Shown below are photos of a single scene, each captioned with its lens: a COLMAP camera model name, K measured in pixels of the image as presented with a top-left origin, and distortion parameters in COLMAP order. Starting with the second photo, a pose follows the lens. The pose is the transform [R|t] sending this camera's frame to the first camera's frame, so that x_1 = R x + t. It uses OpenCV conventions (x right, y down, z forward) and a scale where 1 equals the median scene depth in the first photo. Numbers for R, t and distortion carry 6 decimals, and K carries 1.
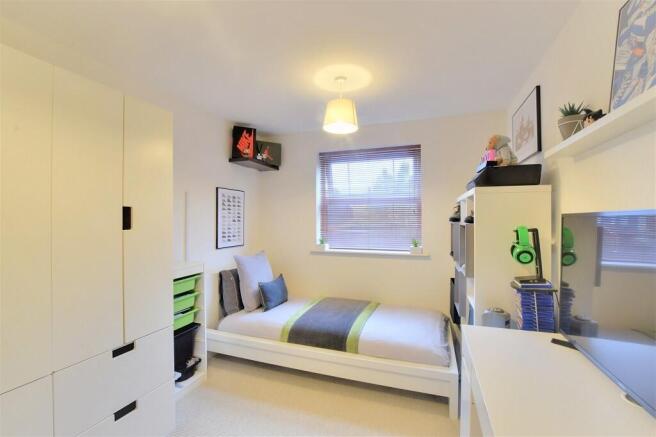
lens RADIAL K [[300.2, 0, 328.5], [0, 300.2, 219.3], [0, 0, 1]] dist [-0.009698, 0.003148]
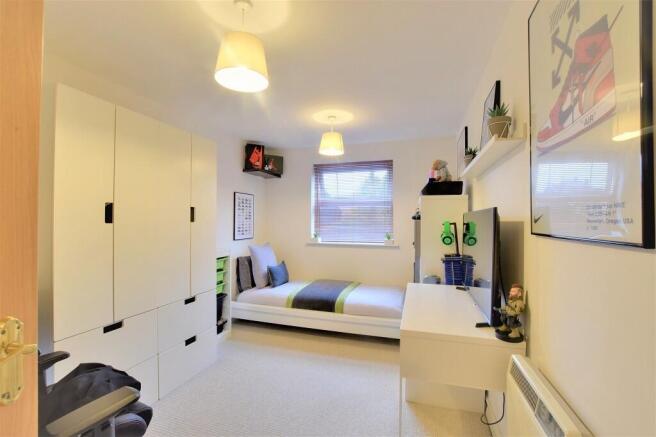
lens RADIAL K [[300.2, 0, 327.3], [0, 300.2, 221.7], [0, 0, 1]] dist [-0.009698, 0.003148]
pose [[0.999336, 0.004707, 0.036133, -0.024111], [-0.004893, 0.999975, 0.005072, 0.012484], [-0.036108, -0.005245, 0.999334, -0.334210]]
